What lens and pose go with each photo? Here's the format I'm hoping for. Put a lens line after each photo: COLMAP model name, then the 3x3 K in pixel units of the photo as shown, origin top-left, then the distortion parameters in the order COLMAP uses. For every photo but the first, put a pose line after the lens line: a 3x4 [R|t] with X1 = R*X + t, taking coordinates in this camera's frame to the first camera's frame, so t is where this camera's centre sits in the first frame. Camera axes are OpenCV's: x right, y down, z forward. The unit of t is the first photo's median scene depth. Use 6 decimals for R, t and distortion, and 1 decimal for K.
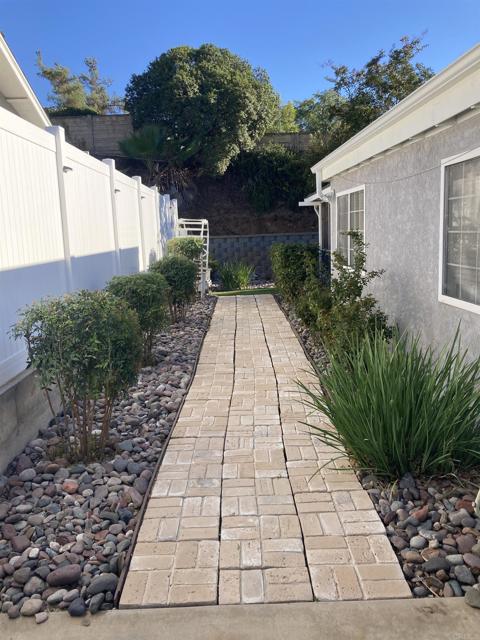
lens RADIAL K [[529.0, 0, 240.0], [0, 529.0, 320.0], [0, 0, 1]] dist [0.012142, 0.002899]
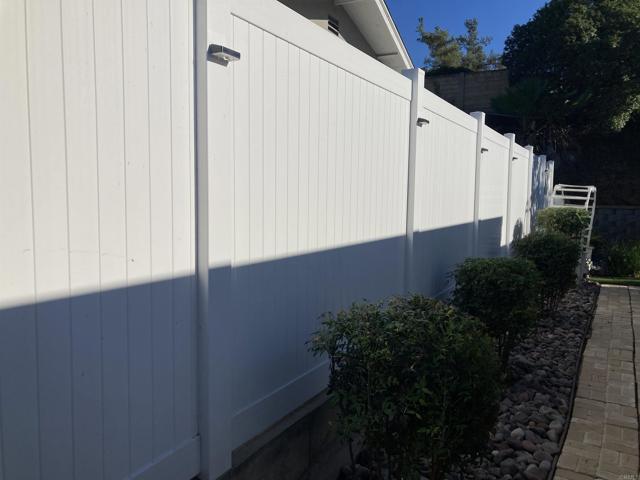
lens RADIAL K [[529.0, 0, 317.1], [0, 529.0, 236.3], [0, 0, 1]] dist [0.012142, 0.002899]
pose [[0.867182, 0.087806, -0.490189, -0.030917], [-0.126478, 0.990890, -0.046254, -0.030220], [0.481662, 0.102109, 0.870388, 0.128002]]
